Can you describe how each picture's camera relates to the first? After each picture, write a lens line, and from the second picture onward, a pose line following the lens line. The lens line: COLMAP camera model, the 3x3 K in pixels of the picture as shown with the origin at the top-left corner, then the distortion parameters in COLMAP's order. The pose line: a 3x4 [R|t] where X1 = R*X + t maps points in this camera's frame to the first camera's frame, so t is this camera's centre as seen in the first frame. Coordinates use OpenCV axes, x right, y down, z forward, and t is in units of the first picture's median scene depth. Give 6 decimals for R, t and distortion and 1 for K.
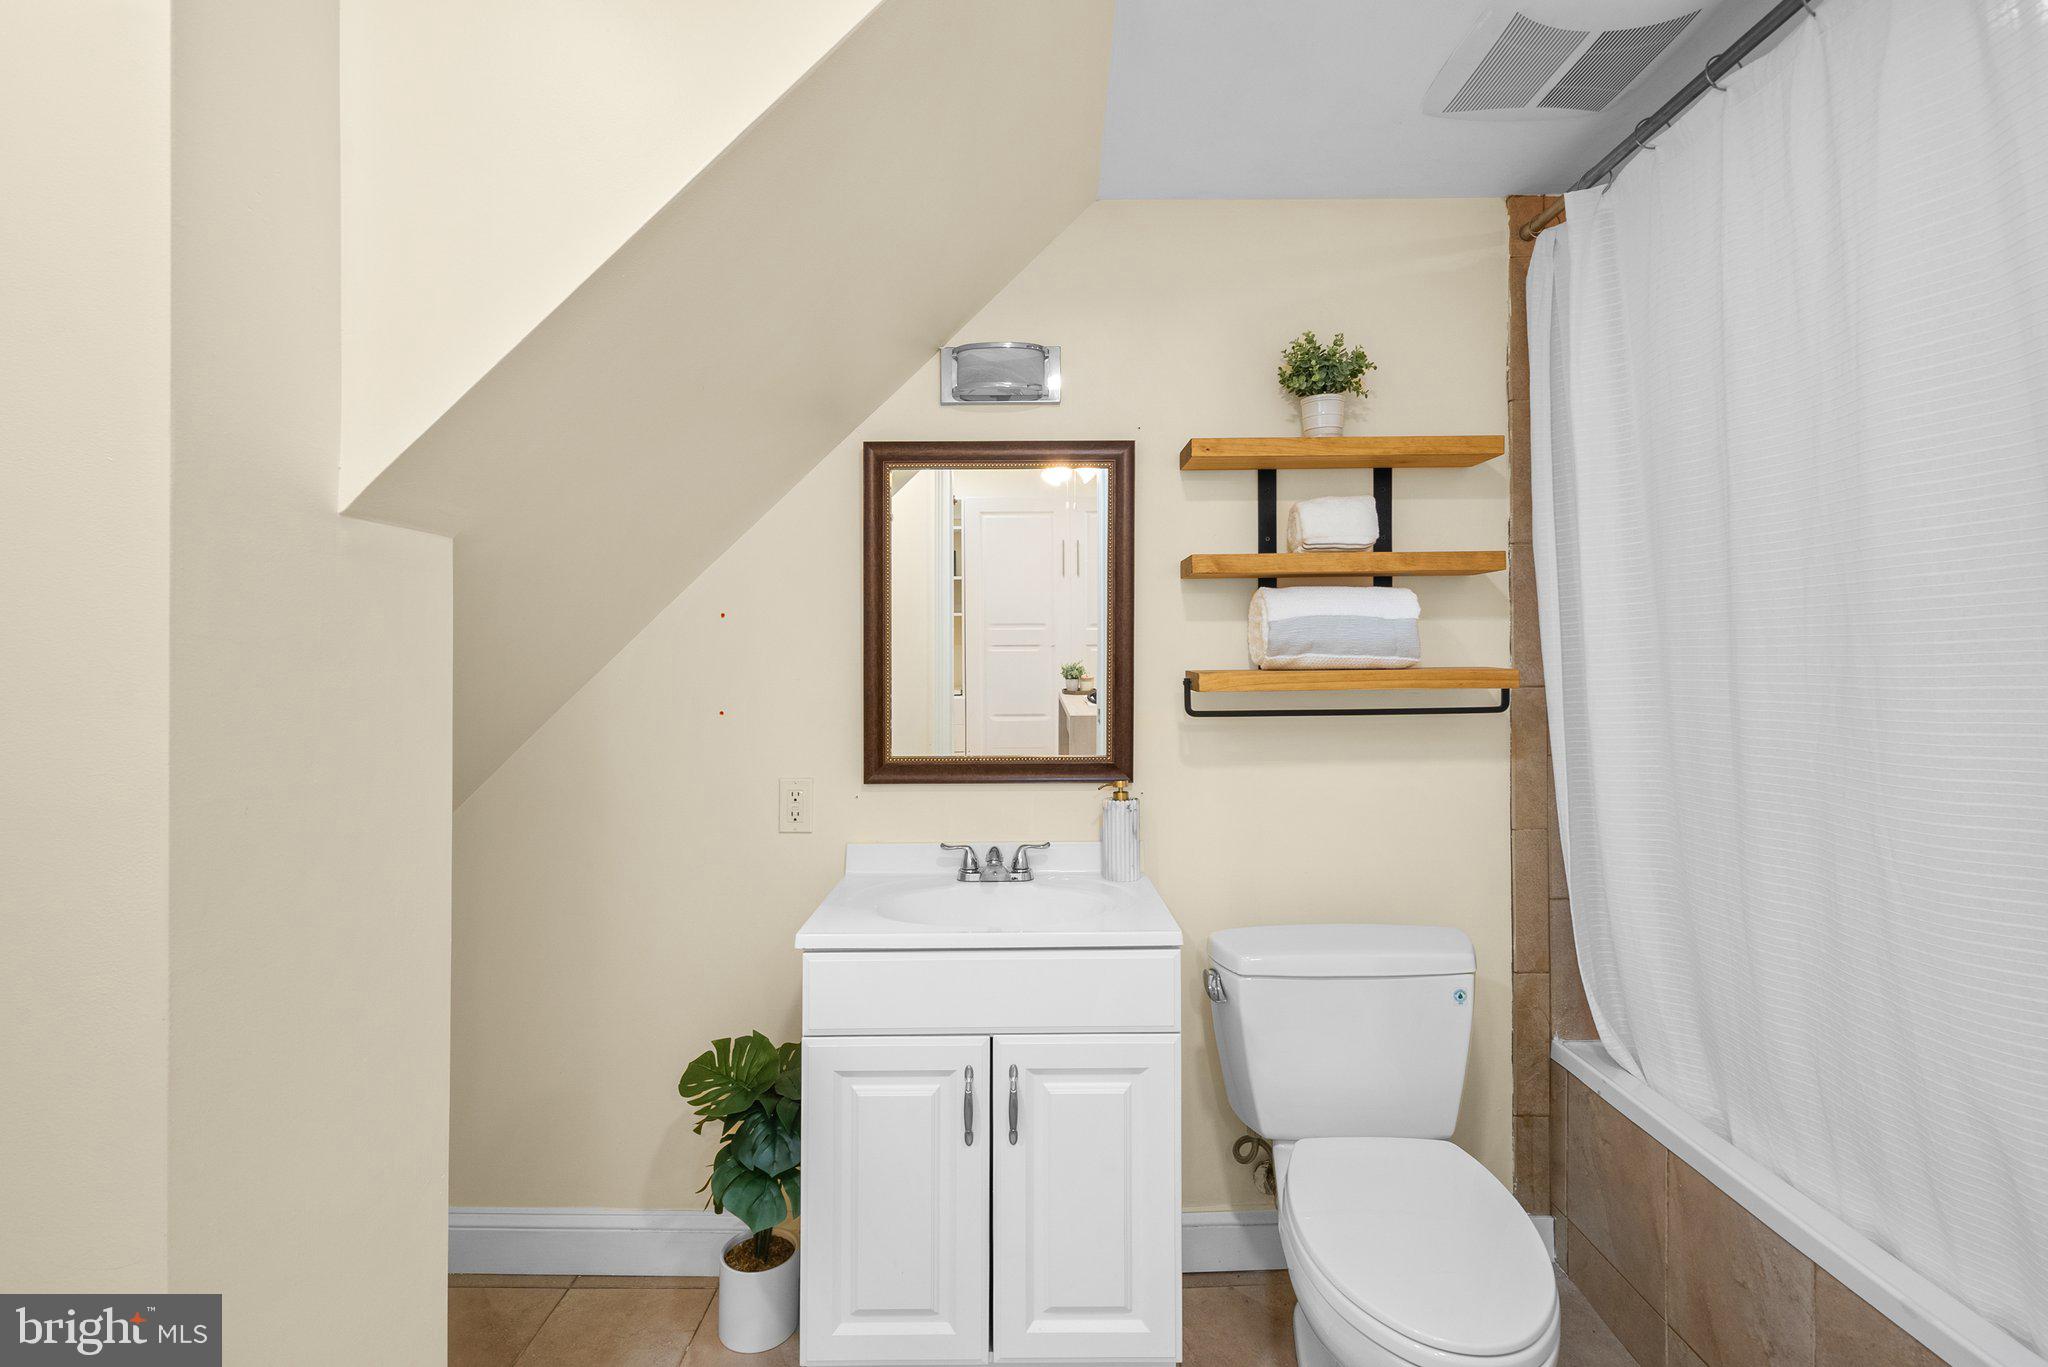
lens RADIAL K [[952.0, 0, 1009.6], [0, 952.0, 664.0], [0, 0, 1]] dist [-0.011535, 0.003697]
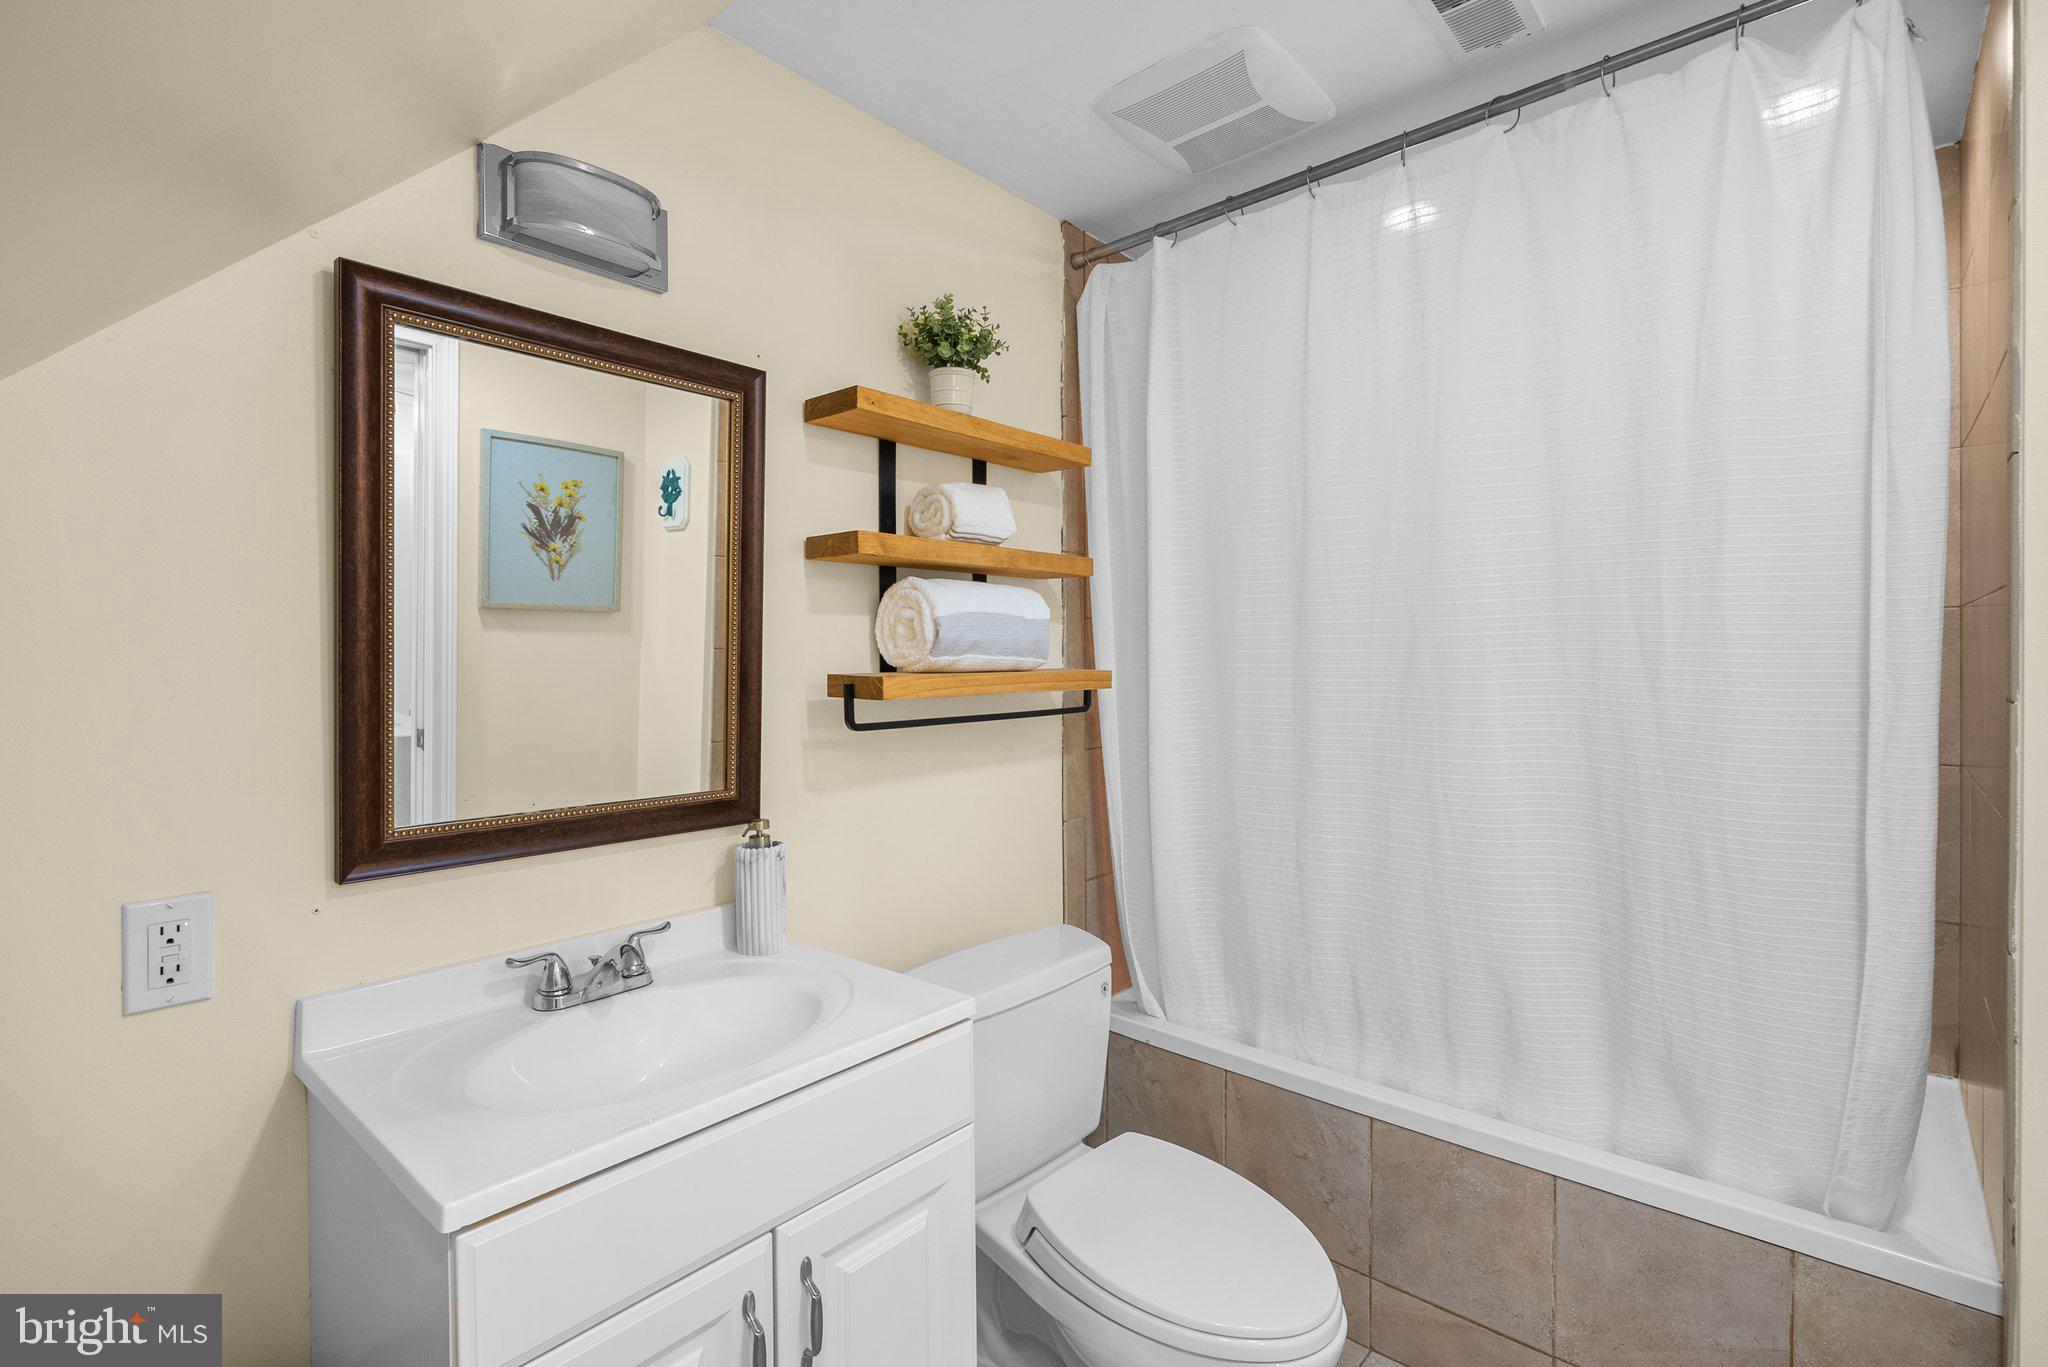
lens RADIAL K [[952.0, 0, 1021.4], [0, 952.0, 682.7], [0, 0, 1]] dist [-0.011535, 0.003697]
pose [[0.647745, -0.014567, 0.761718, -0.316094], [0.001083, 0.999834, 0.018200, -0.000252], [-0.761856, -0.010964, 0.647653, 0.351198]]
